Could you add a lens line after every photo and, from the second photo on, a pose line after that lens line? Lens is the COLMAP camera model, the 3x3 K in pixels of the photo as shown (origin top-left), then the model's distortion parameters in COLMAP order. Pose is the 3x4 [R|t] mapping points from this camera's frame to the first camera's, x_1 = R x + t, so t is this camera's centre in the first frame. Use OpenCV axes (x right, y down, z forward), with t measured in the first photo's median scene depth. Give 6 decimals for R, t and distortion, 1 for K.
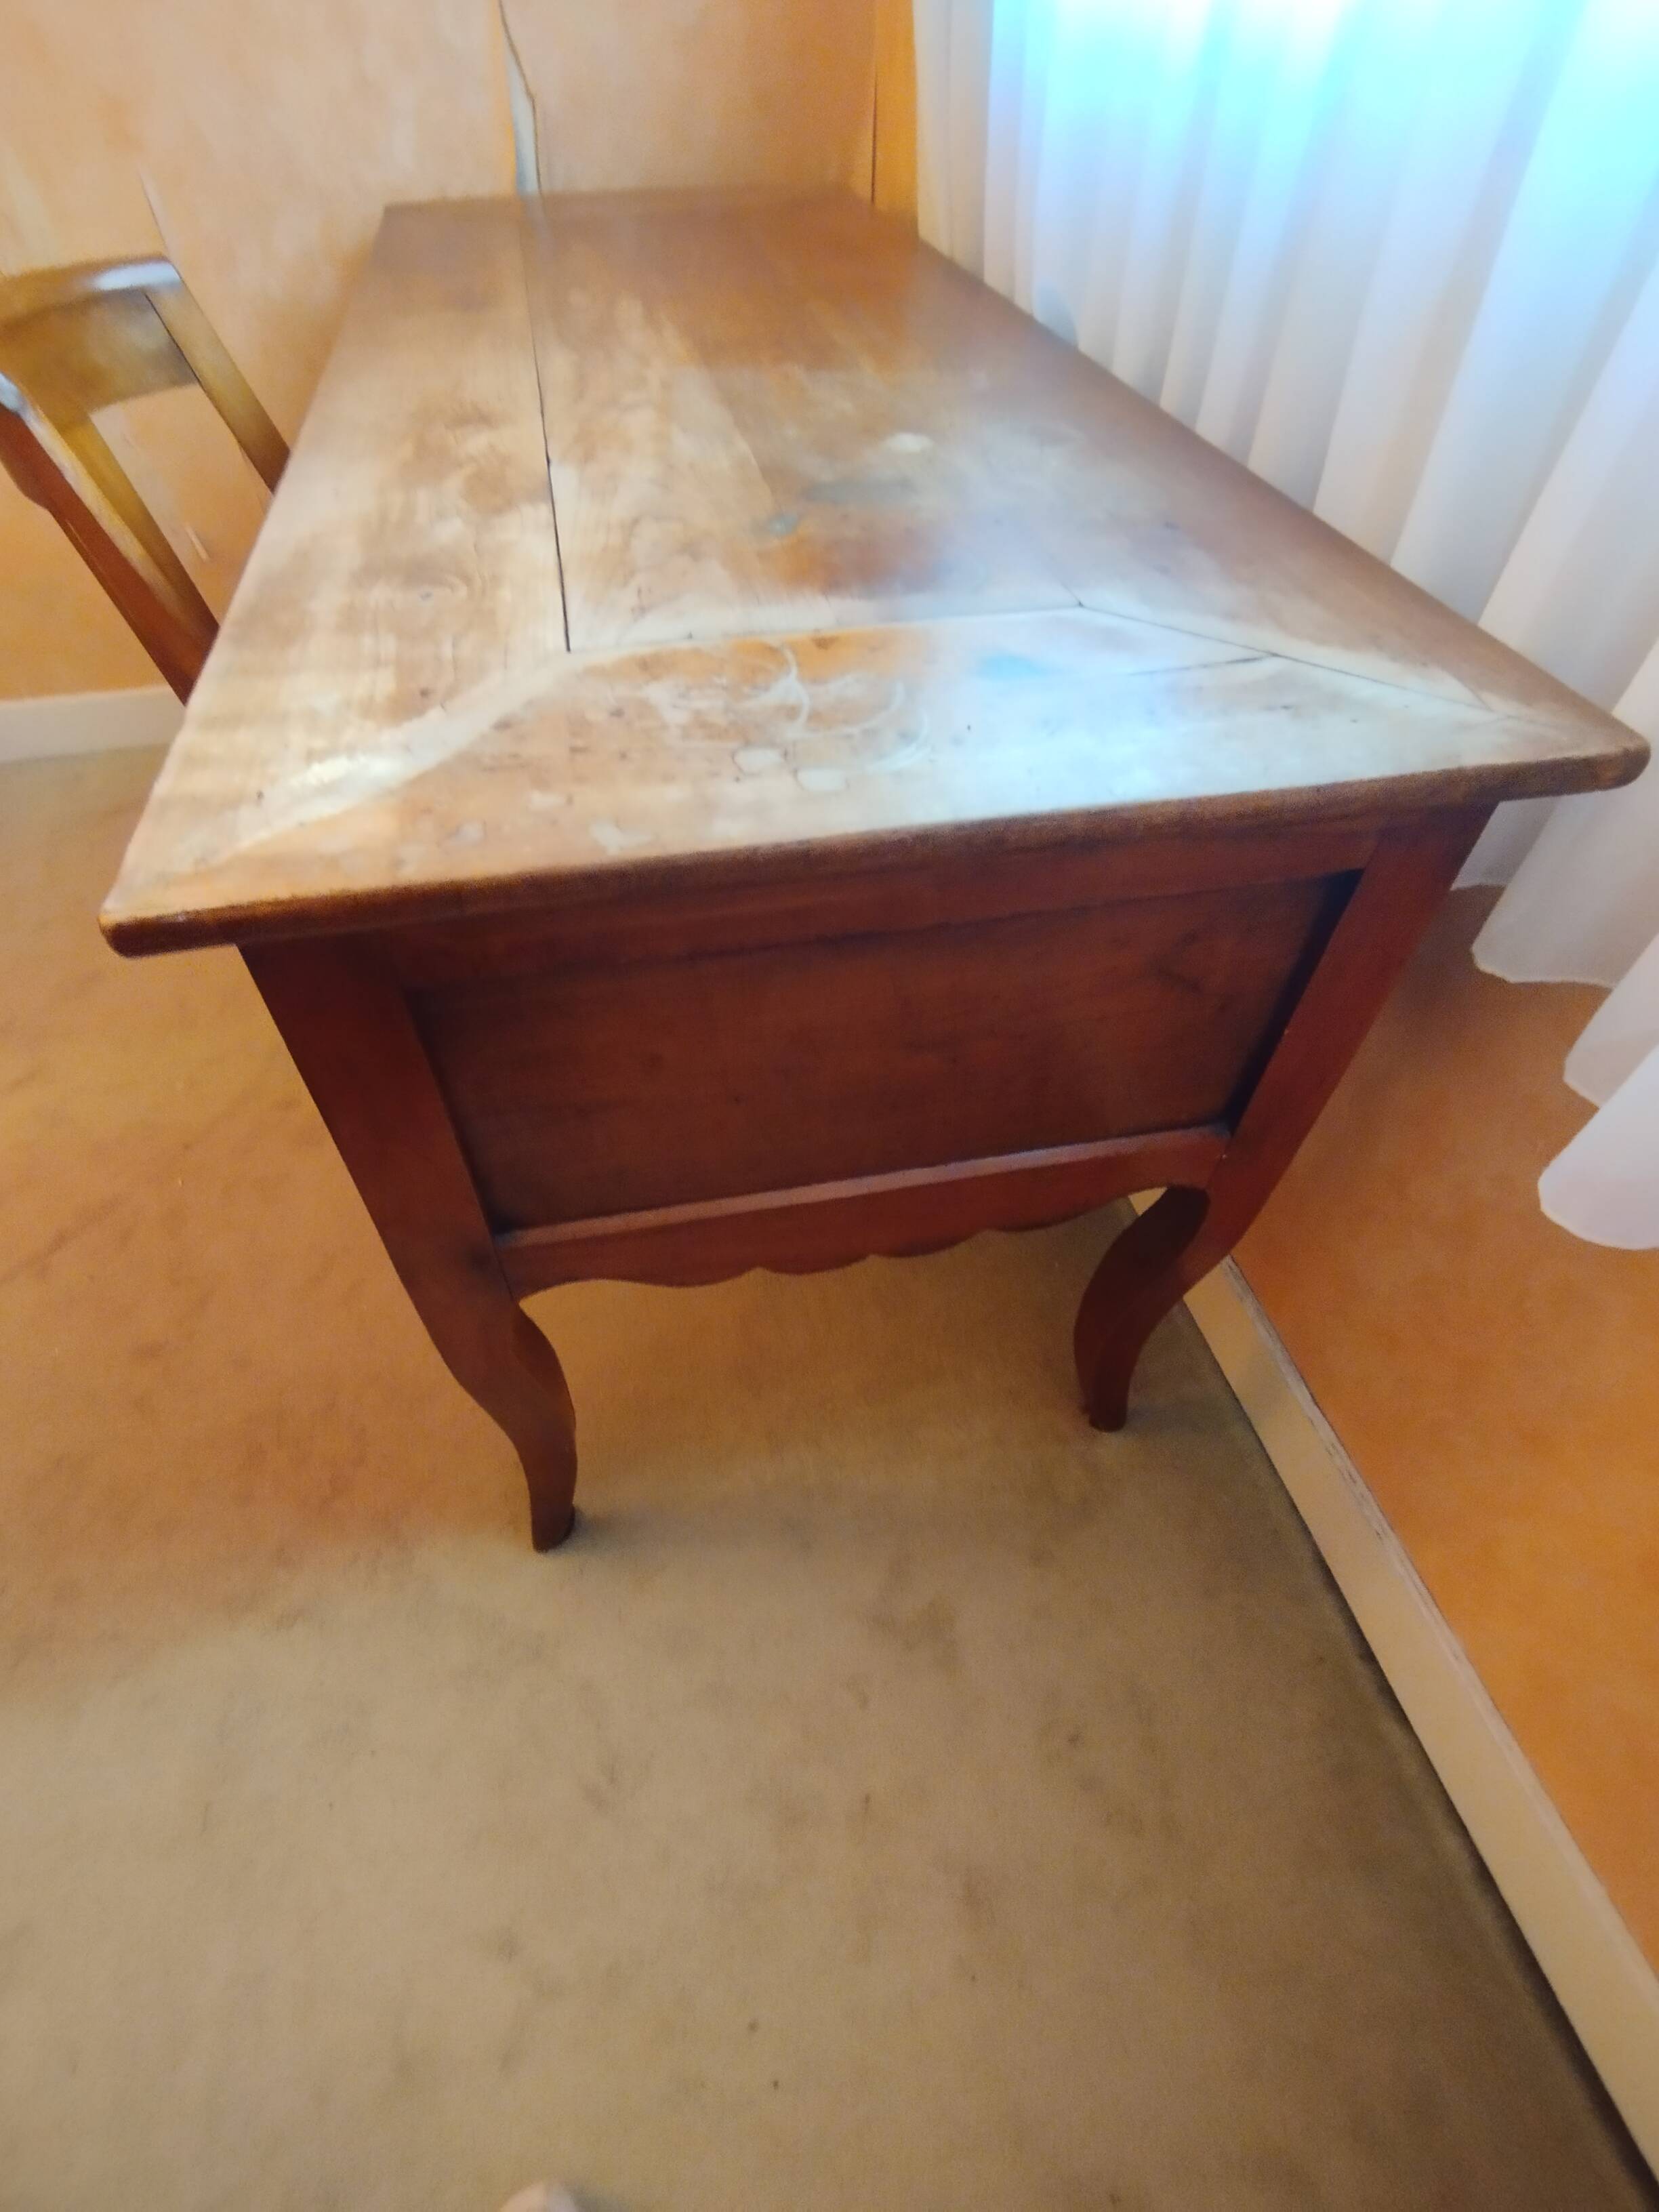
lens RADIAL K [[1029.3, 0, 803.8], [0, 1029.3, 1137.2], [0, 0, 1]] dist [-0.001256, 0.001017]
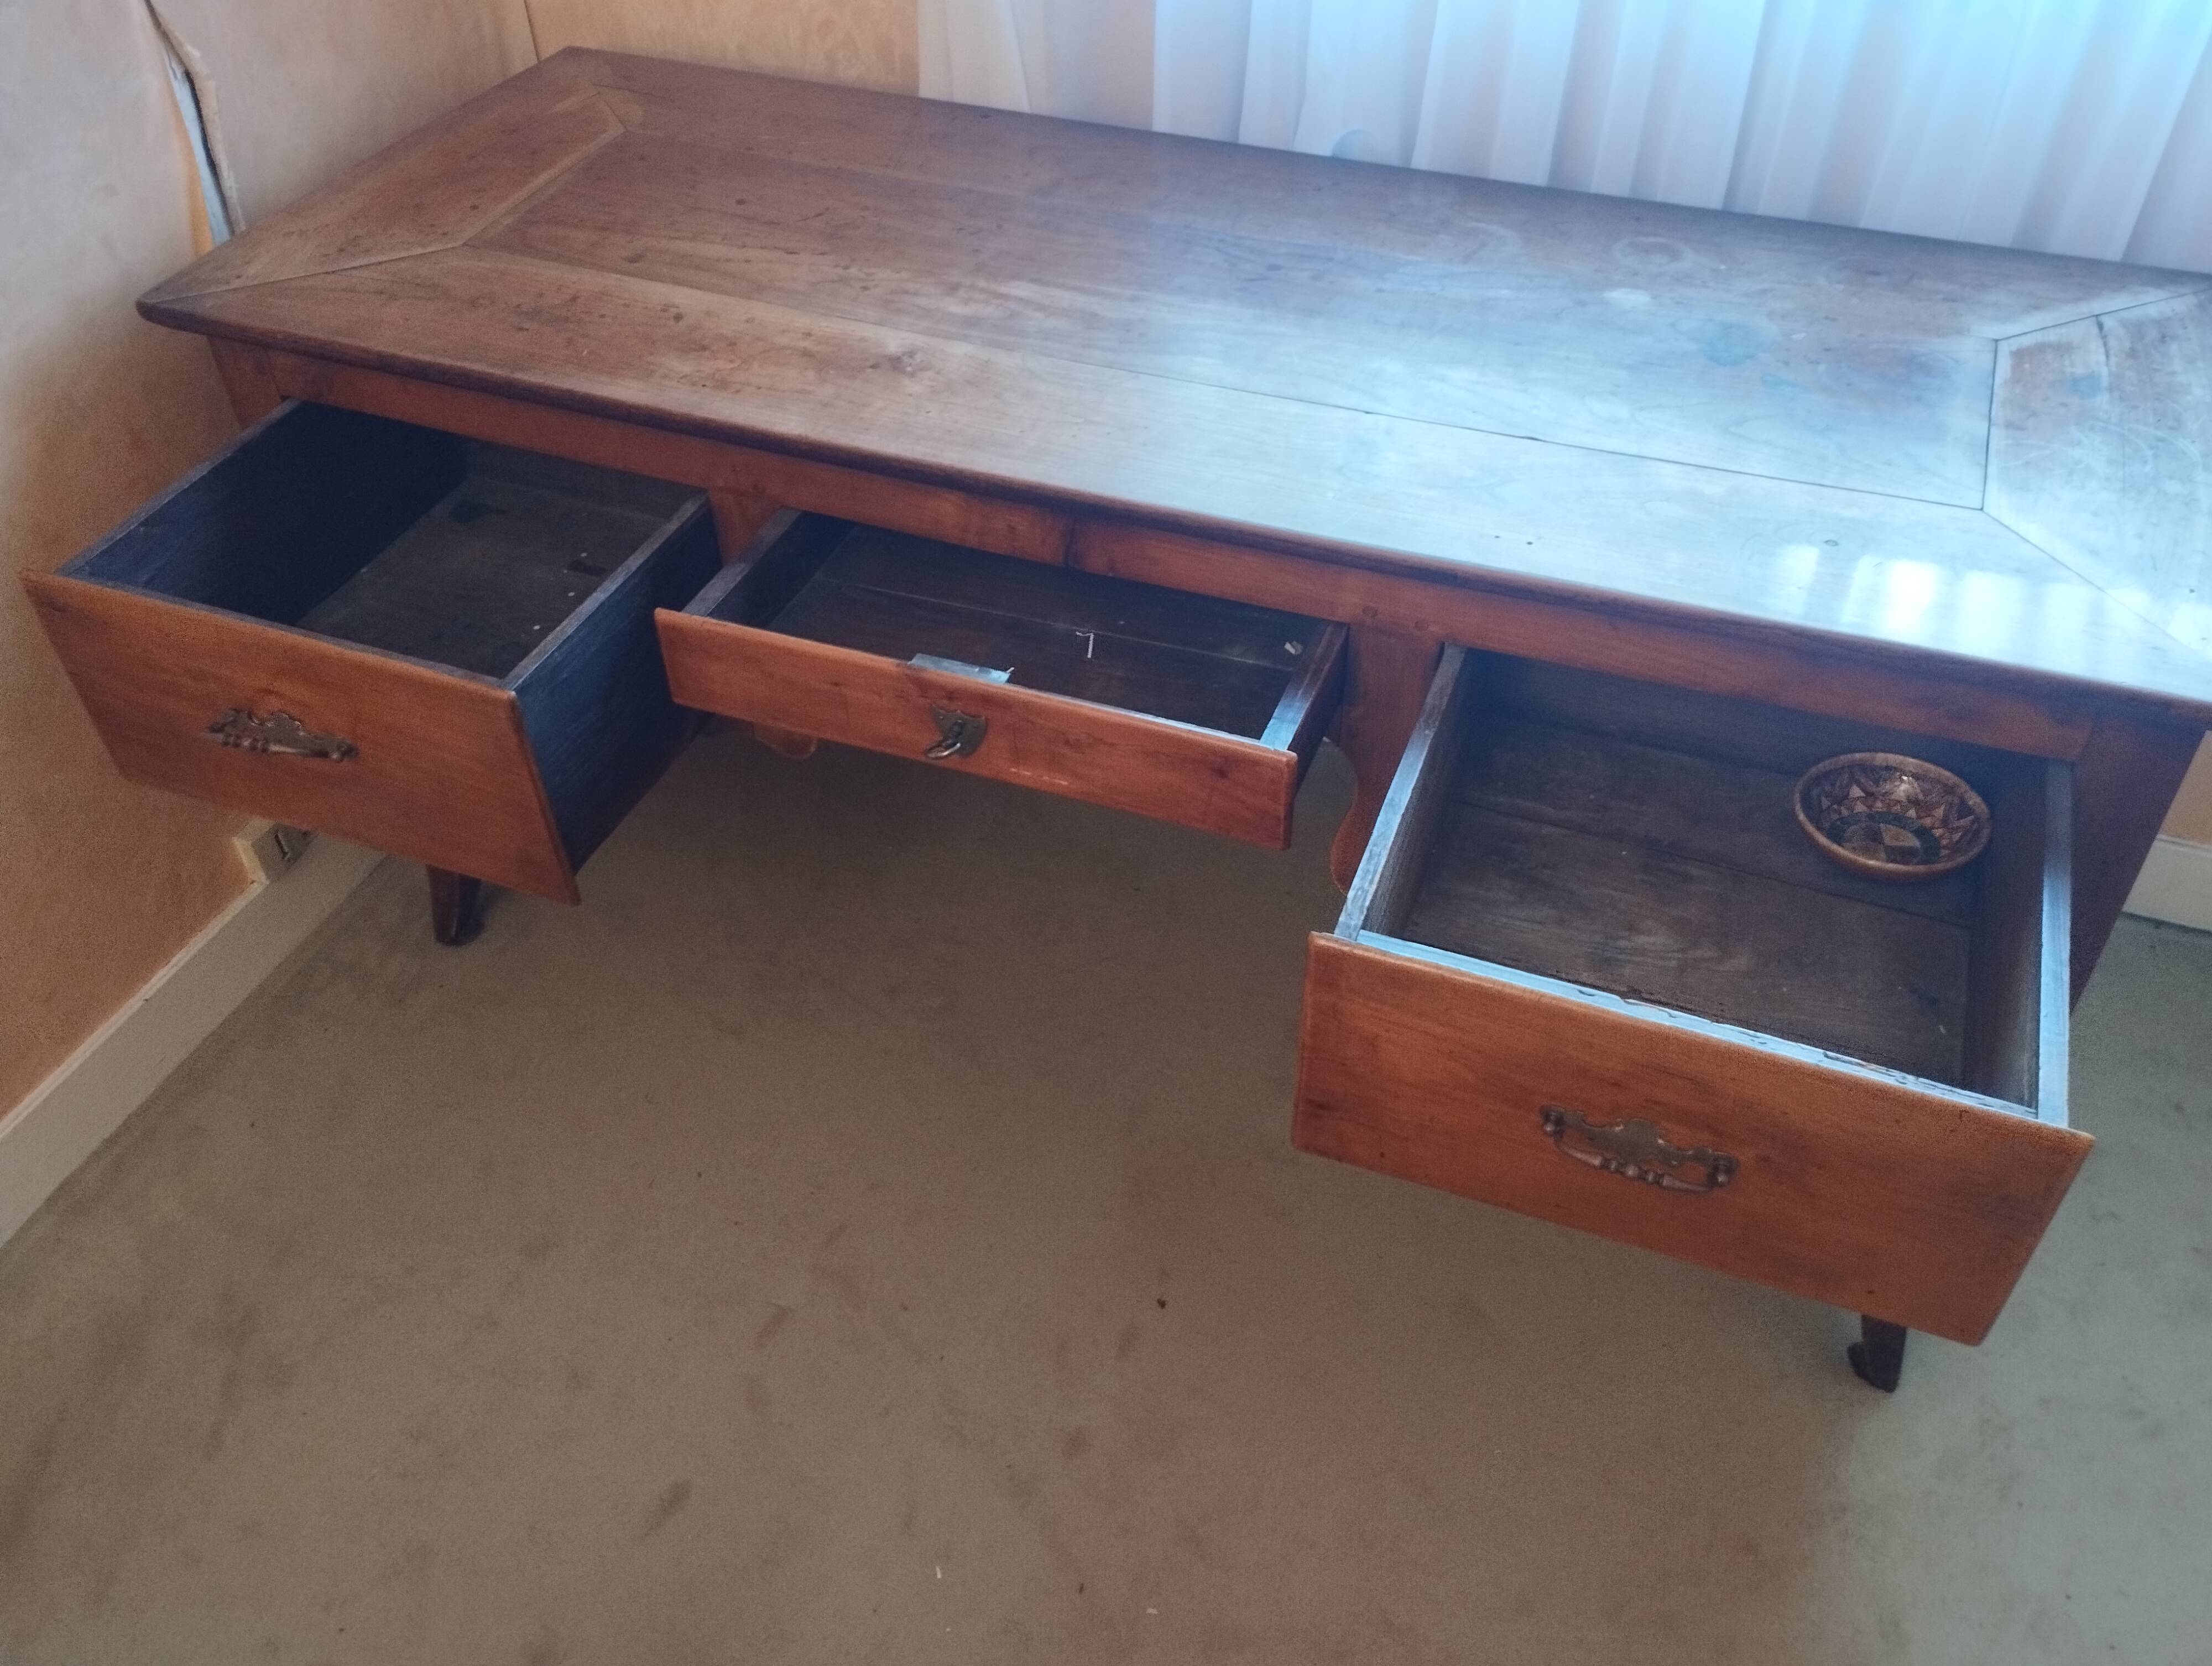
lens RADIAL K [[1835.7, 0, 1112.4], [0, 1835.7, 823.7], [0, 0, 1]] dist [0.101469, -0.130232]
pose [[0.534136, -0.555031, 0.637683, -2.633341], [0.642243, 0.756914, 0.120852, -1.179980], [-0.549747, 0.344997, 0.760760, -0.124480]]
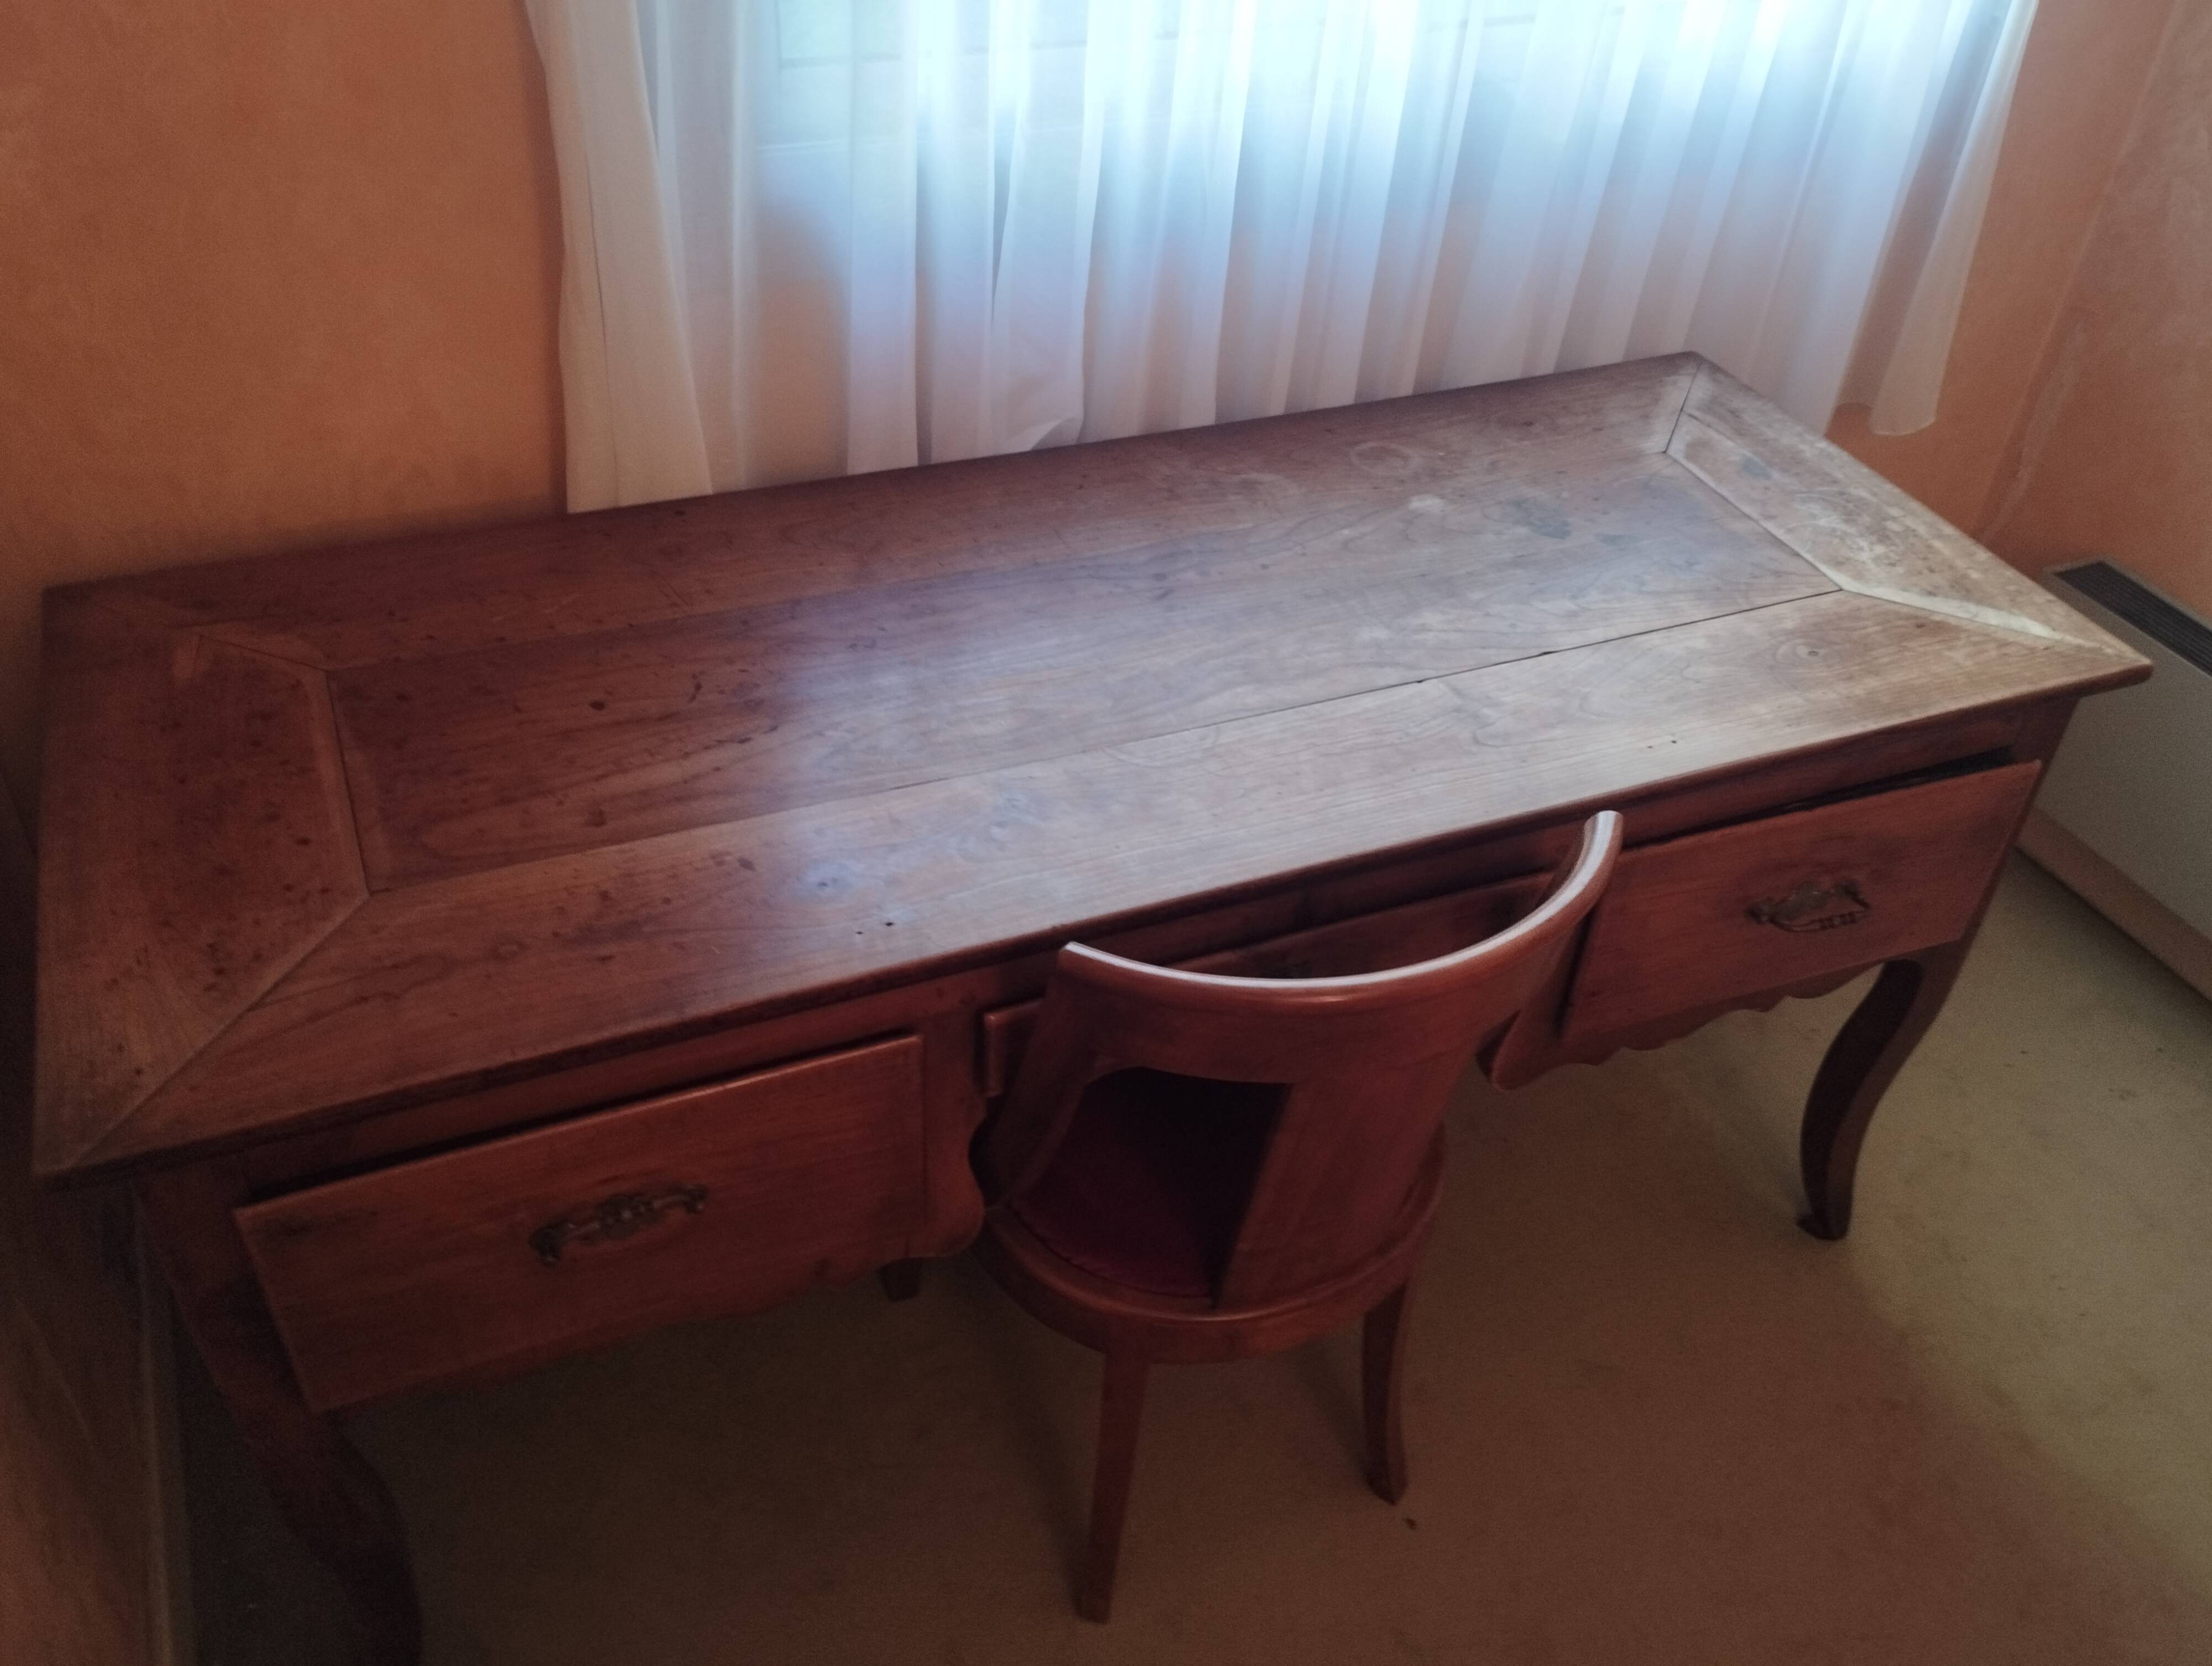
lens RADIAL K [[1835.7, 0, 1106.6], [0, 1835.7, 822.9], [0, 0, 1]] dist [0.101469, -0.130232]
pose [[-0.198426, -0.621004, 0.758276, -2.621890], [0.706602, 0.445508, 0.549760, -2.909307], [-0.679221, 0.644886, 0.350402, 0.974132]]
